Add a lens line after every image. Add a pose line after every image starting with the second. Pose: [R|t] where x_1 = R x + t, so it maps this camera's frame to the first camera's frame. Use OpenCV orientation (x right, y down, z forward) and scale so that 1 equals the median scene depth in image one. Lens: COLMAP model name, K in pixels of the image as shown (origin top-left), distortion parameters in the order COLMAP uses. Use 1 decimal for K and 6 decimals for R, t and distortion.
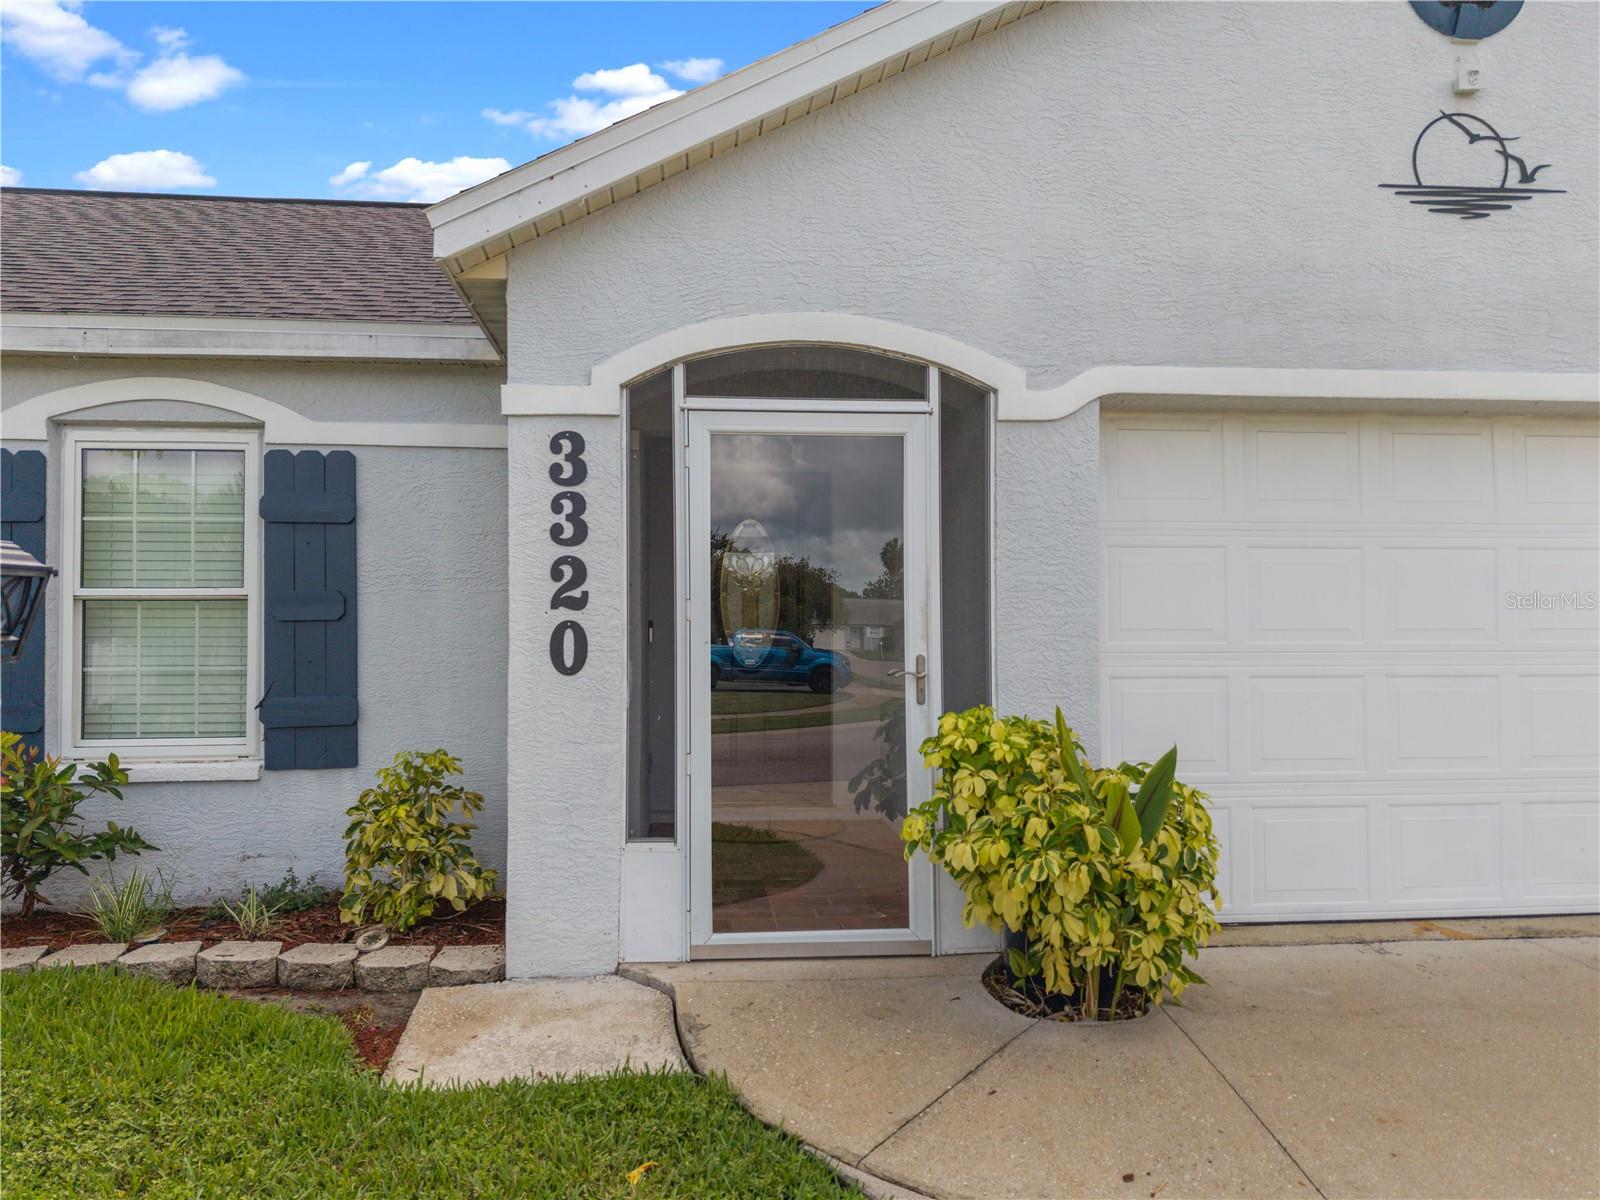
lens RADIAL K [[1068.3, 0, 802.2], [0, 1068.3, 608.7], [0, 0, 1]] dist [0.031654, -0.033705]
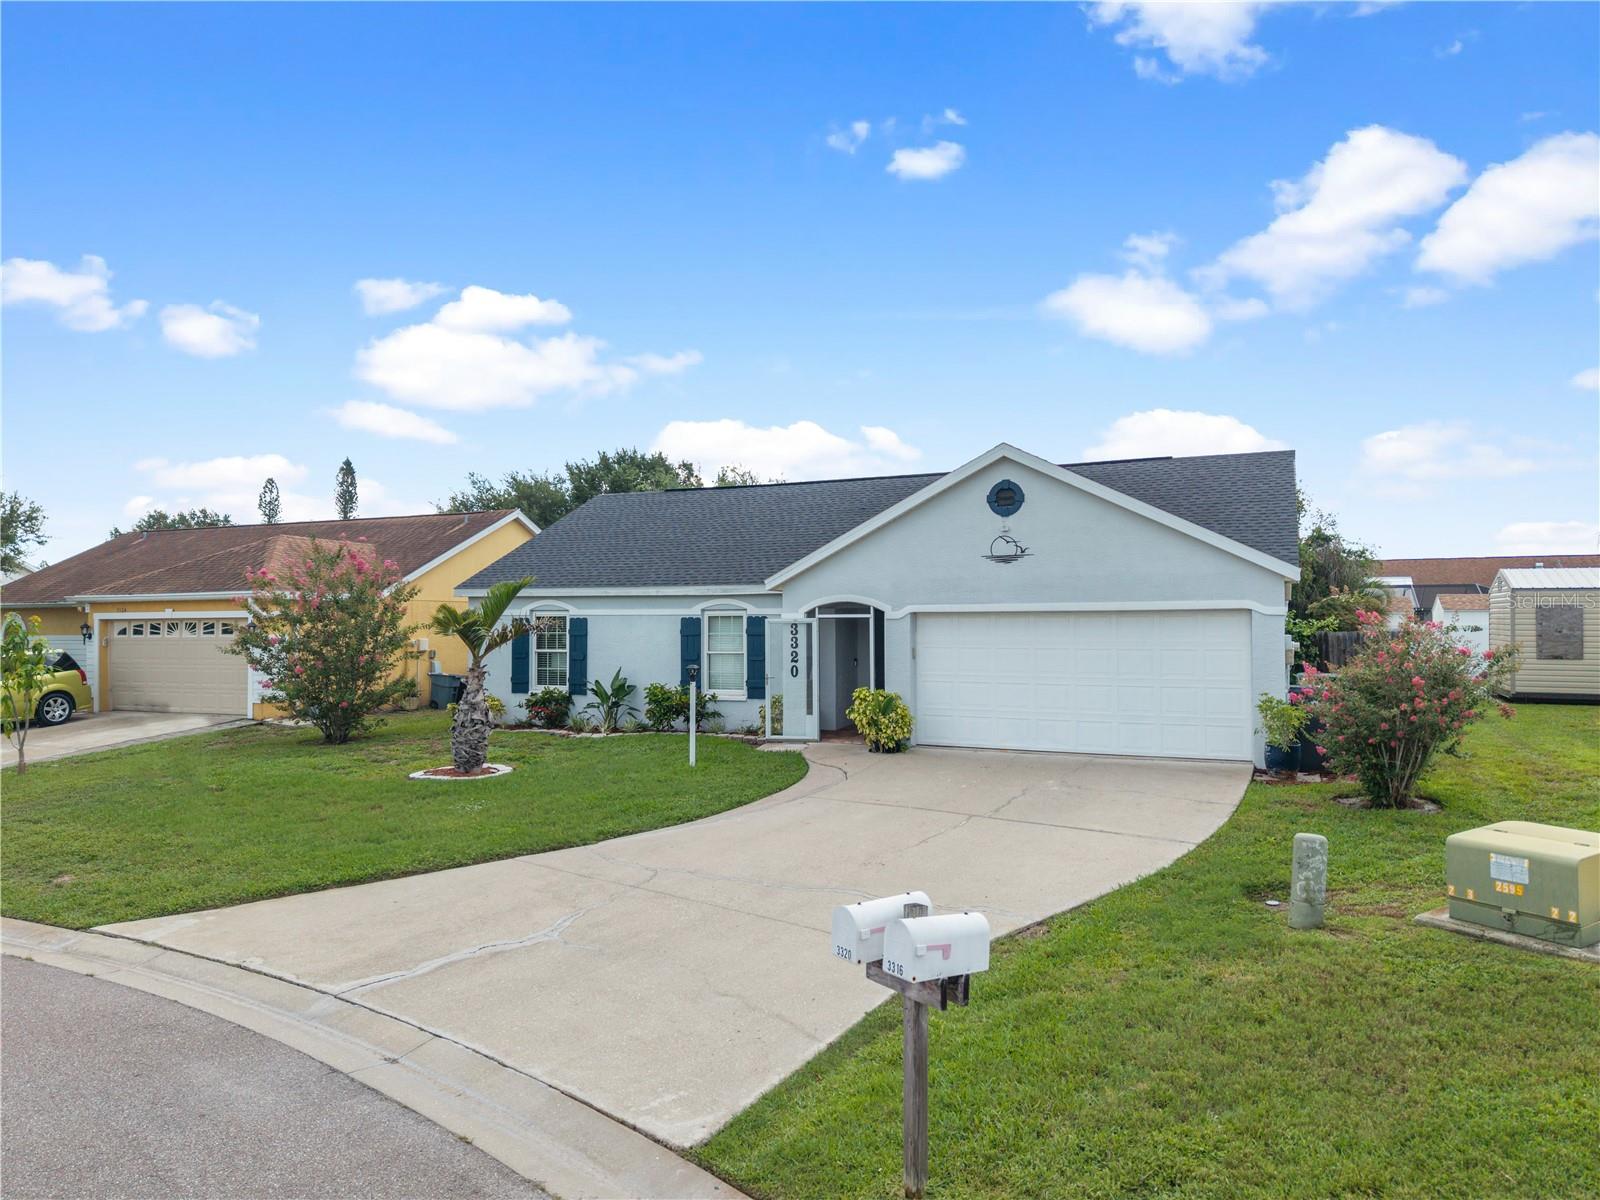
lens RADIAL K [[1071.4, 0, 801.1], [0, 1071.4, 615.7], [0, 0, 1]] dist [0.017949, -0.014577]
pose [[0.863824, -0.000104, -0.503794, 1.967727], [0.009119, 0.999839, 0.015429, -0.252107], [0.503711, -0.017922, 0.863686, -2.726679]]
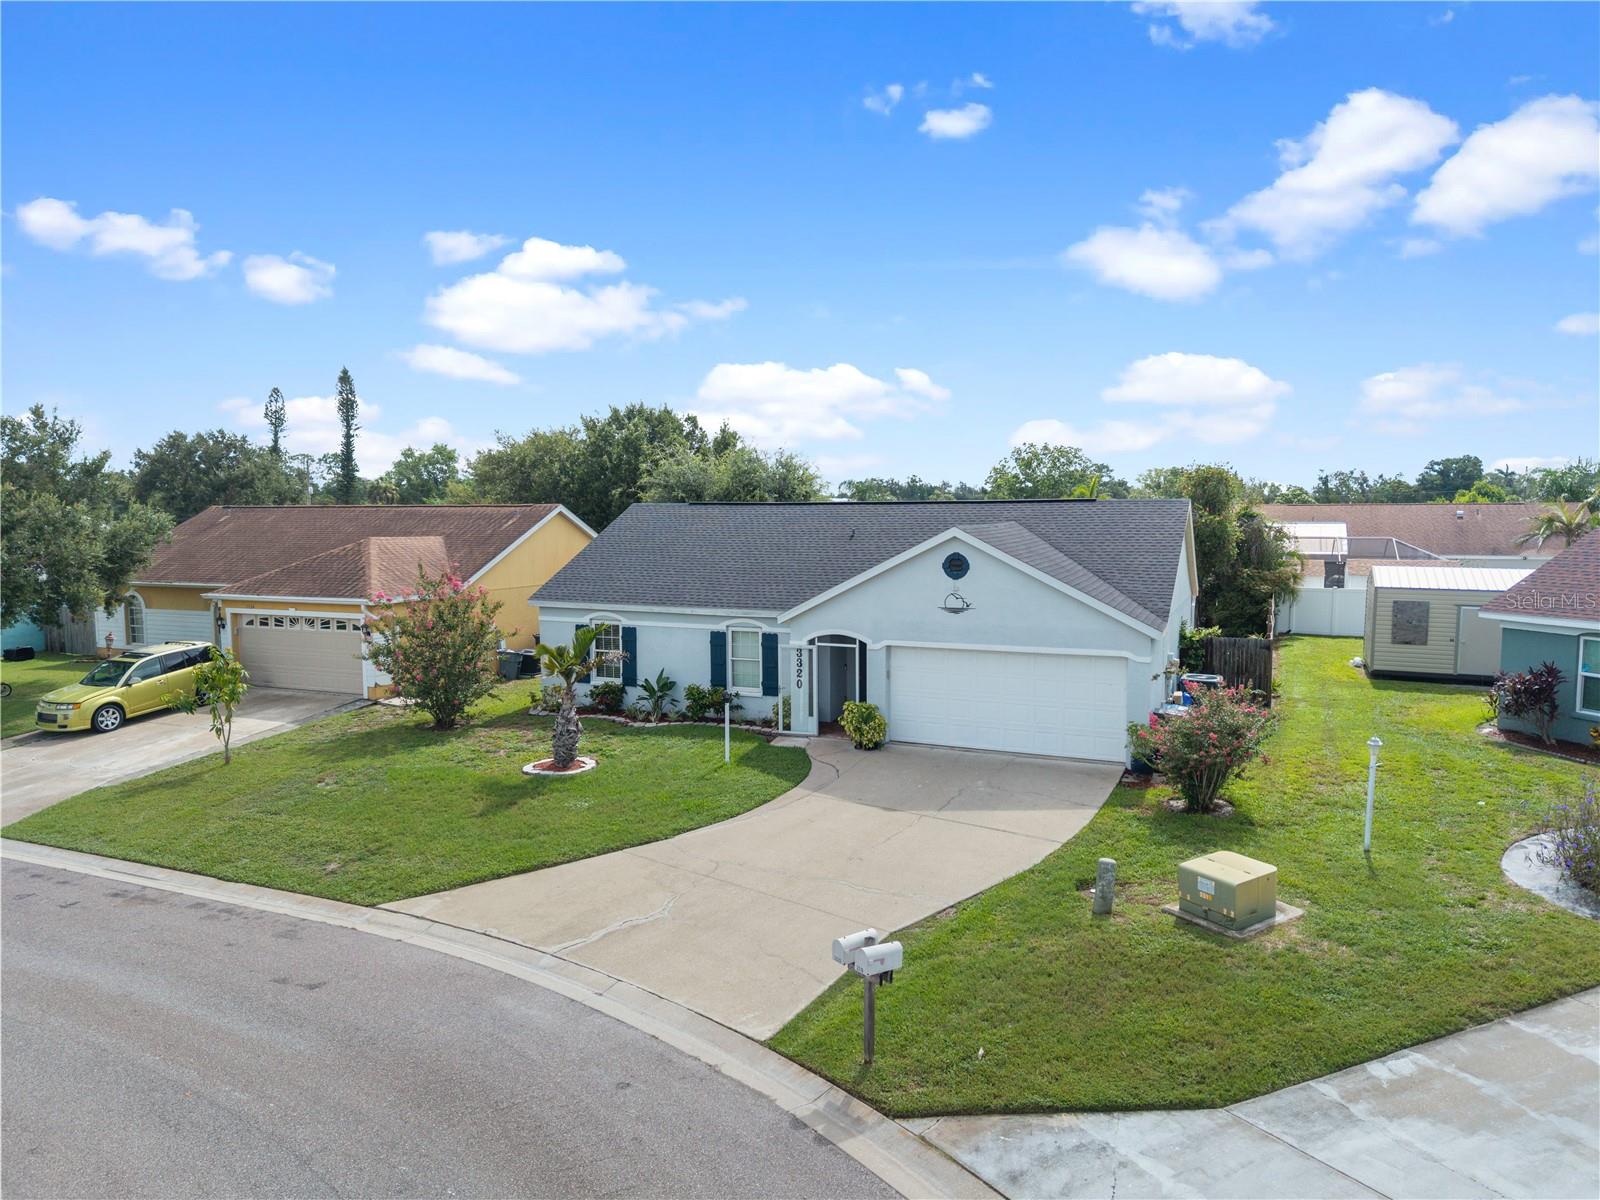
lens RADIAL K [[1068.3, 0, 802.2], [0, 1068.3, 608.7], [0, 0, 1]] dist [0.031654, -0.033705]
pose [[0.868308, 0.050000, -0.493499, 2.599638], [0.009535, 0.993040, 0.117388, -1.033251], [0.495933, -0.106634, 0.861788, -3.920443]]
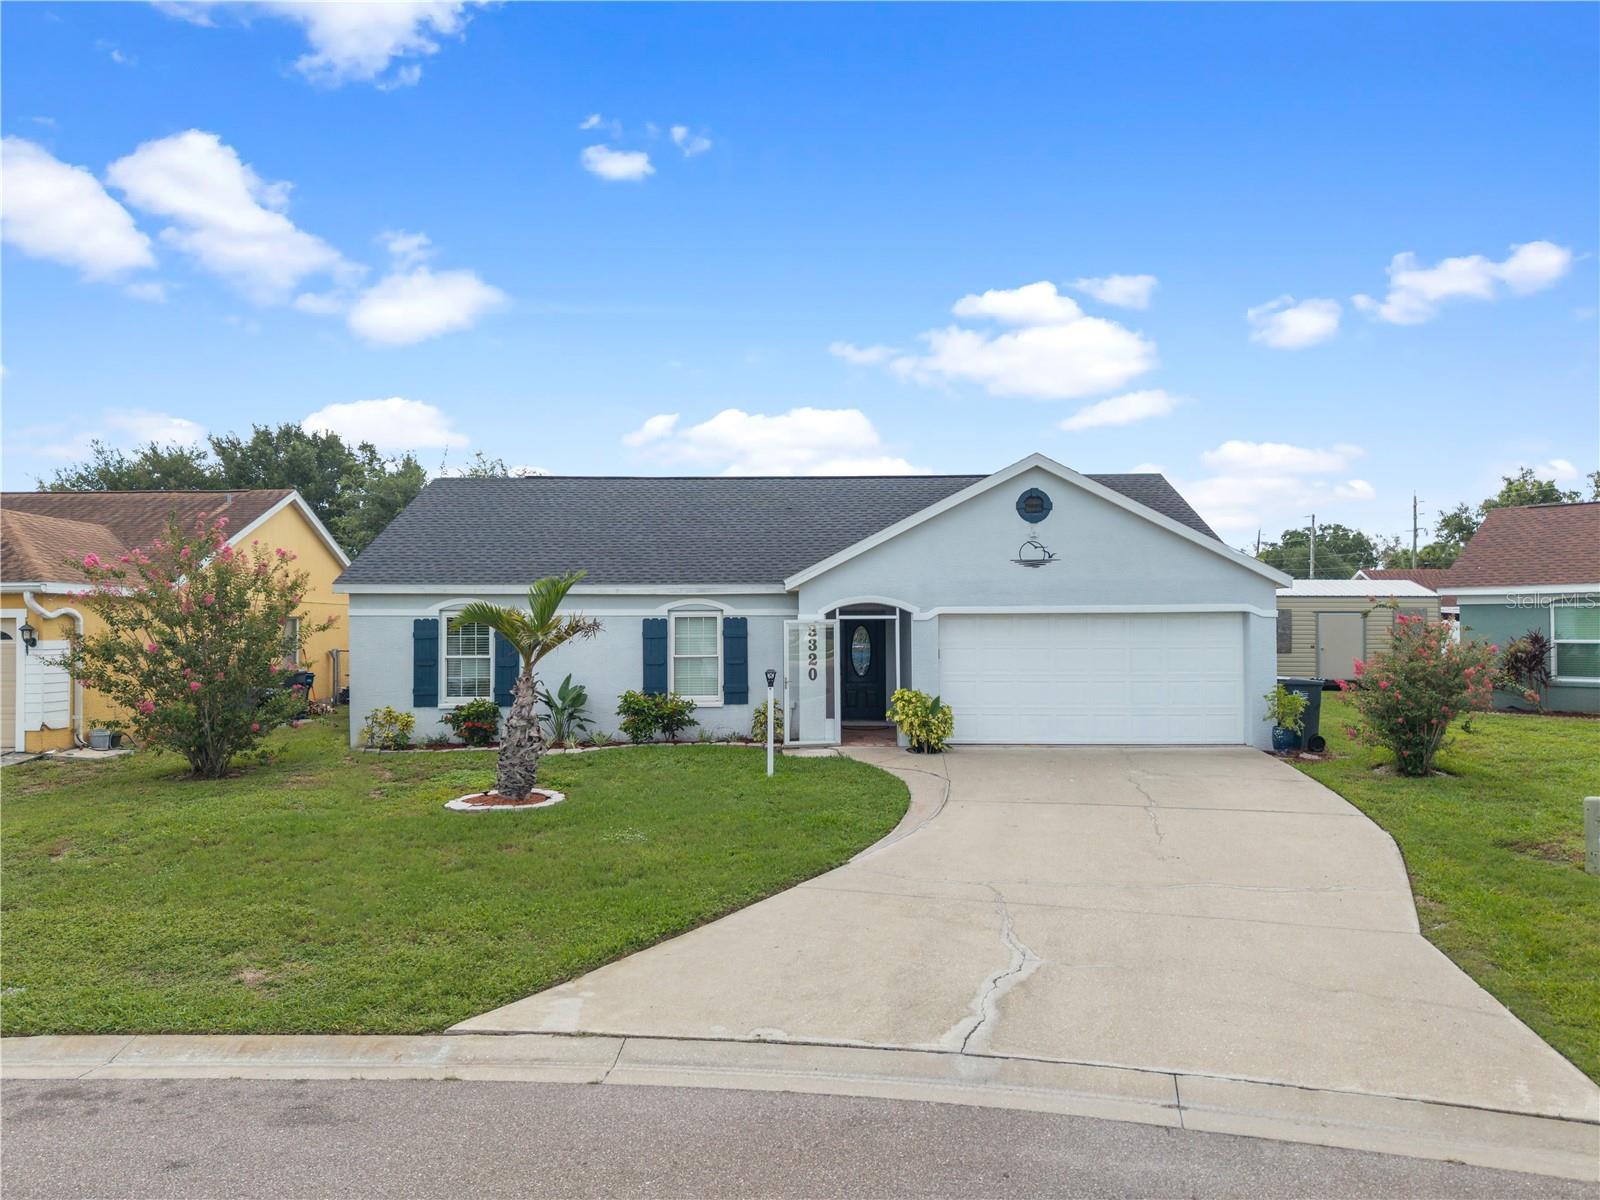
lens RADIAL K [[1071.4, 0, 801.1], [0, 1071.4, 615.7], [0, 0, 1]] dist [0.017949, -0.014577]
pose [[0.993032, 0.001622, -0.117830, 0.237138], [0.000238, 0.999876, 0.015766, -0.256281], [0.117841, -0.015684, 0.992909, -3.168134]]
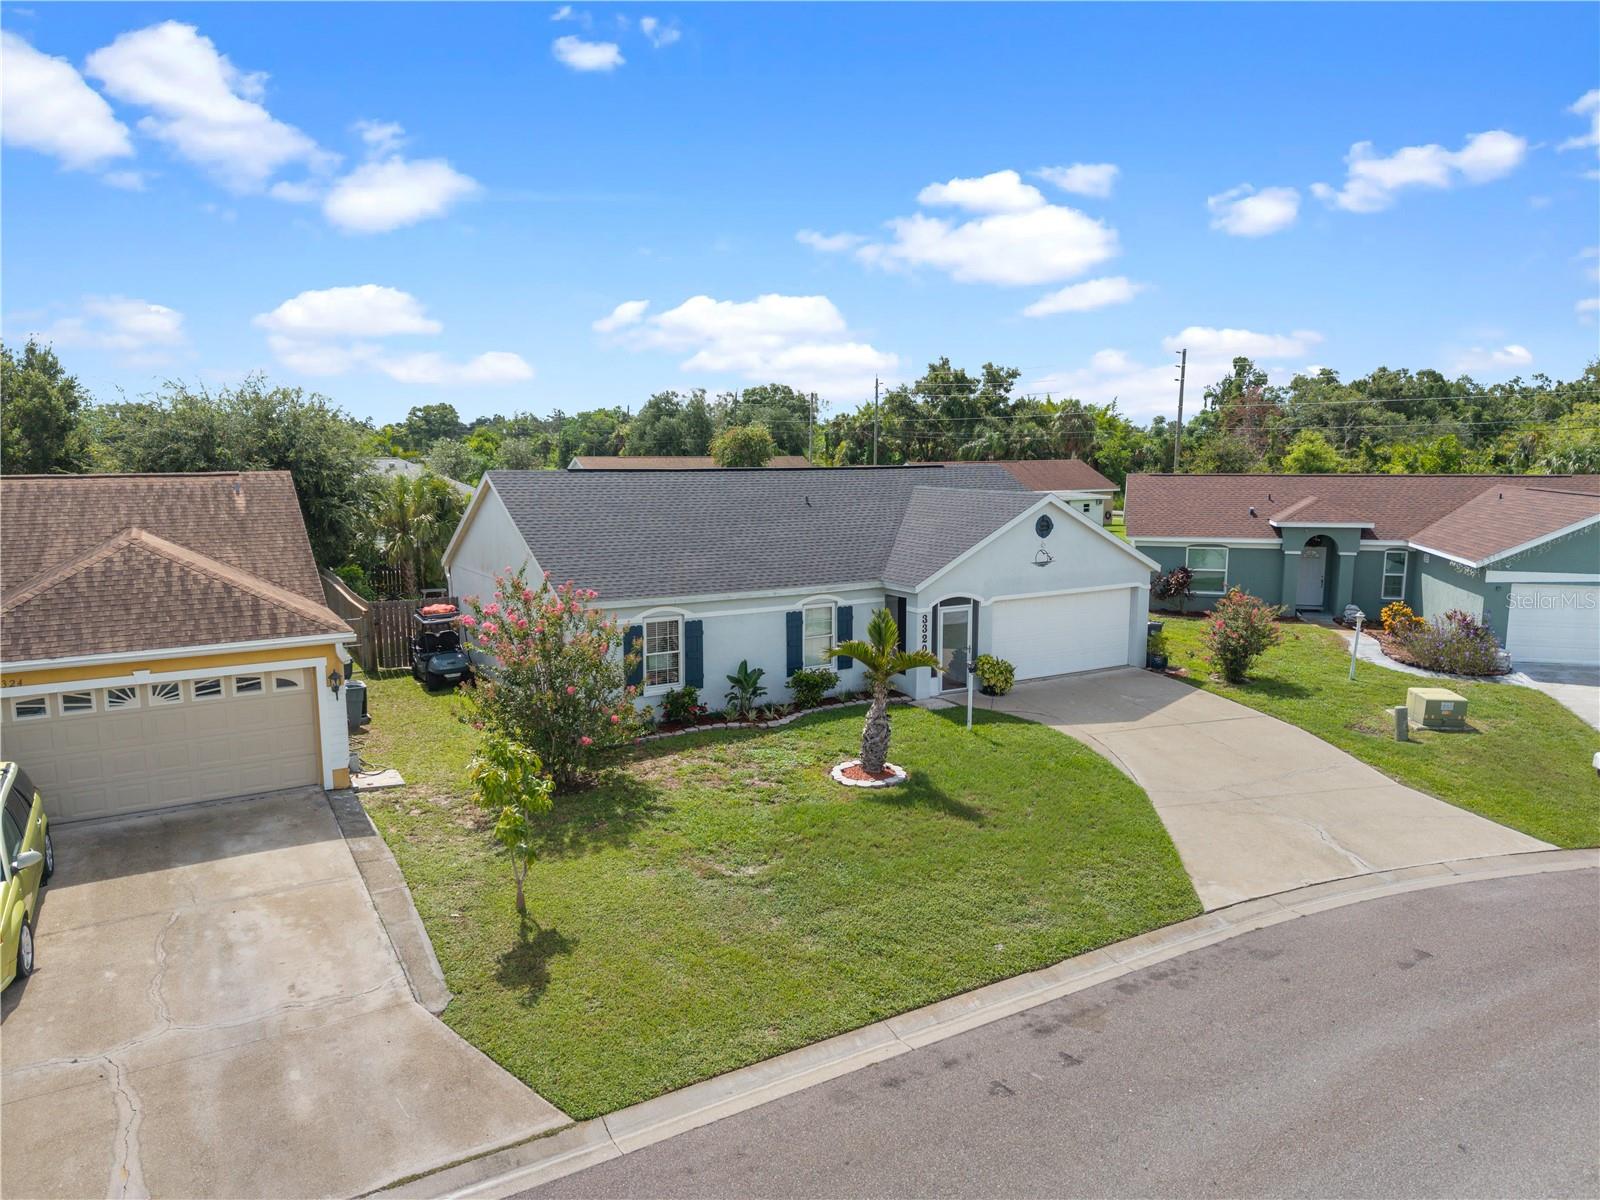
lens RADIAL K [[1068.3, 0, 802.2], [0, 1068.3, 608.7], [0, 0, 1]] dist [0.031654, -0.033705]
pose [[0.907208, -0.057171, 0.416779, -3.288258], [-0.015559, 0.985484, 0.169051, -1.178644], [-0.420394, -0.159849, 0.893150, -4.043643]]
